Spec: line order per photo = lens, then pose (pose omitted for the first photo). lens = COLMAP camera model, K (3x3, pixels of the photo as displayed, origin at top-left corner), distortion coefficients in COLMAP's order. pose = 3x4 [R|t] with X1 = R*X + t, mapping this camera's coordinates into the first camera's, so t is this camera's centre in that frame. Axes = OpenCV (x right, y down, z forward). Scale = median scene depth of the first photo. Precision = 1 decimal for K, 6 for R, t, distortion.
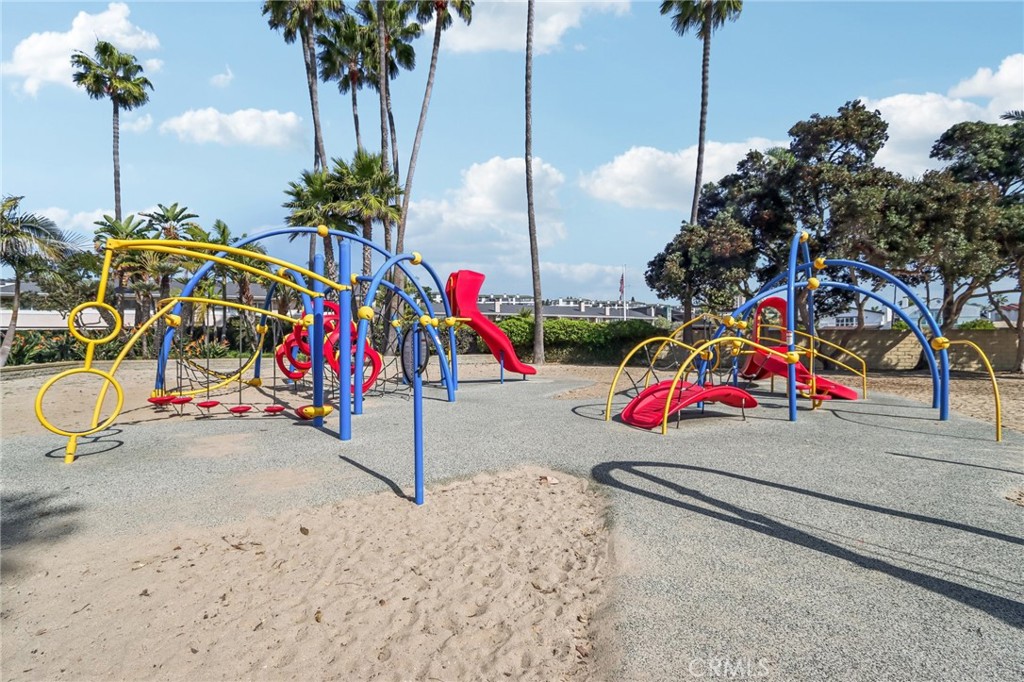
lens RADIAL K [[479.6, 0, 512.3], [0, 479.6, 343.7], [0, 0, 1]] dist [-0.001161, 0.000150]
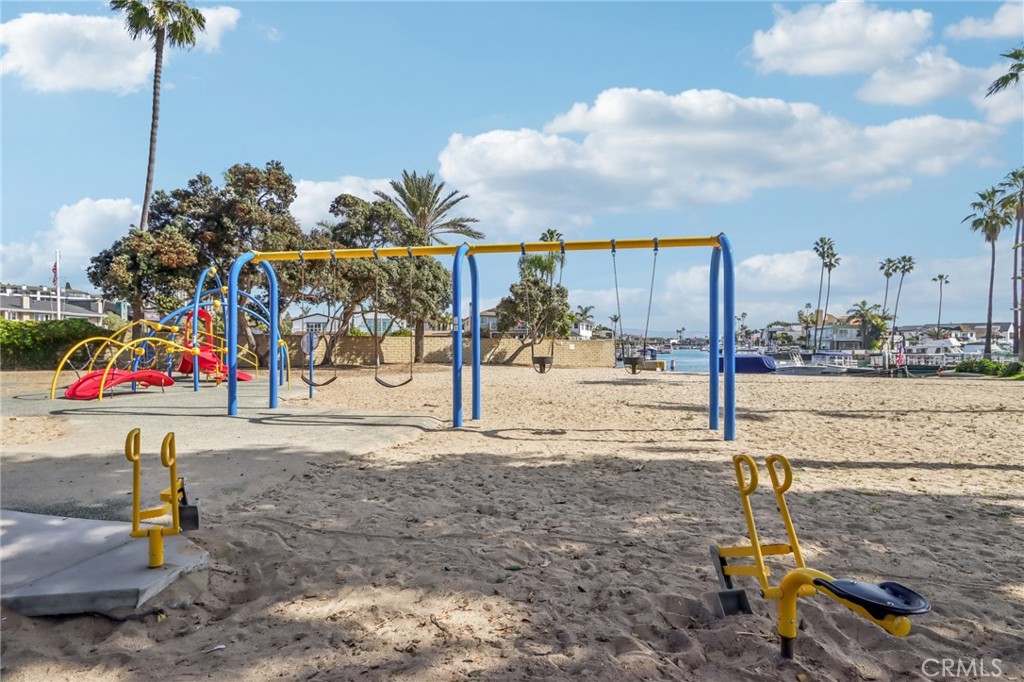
lens RADIAL K [[573.4, 0, 513.5], [0, 573.4, 344.3], [0, 0, 1]] dist [-0.019565, -0.001600]
pose [[0.610834, 0.004680, 0.791745, -0.105623], [0.002485, 0.999966, -0.007828, 0.009258], [-0.791755, 0.006749, 0.610801, -0.391522]]
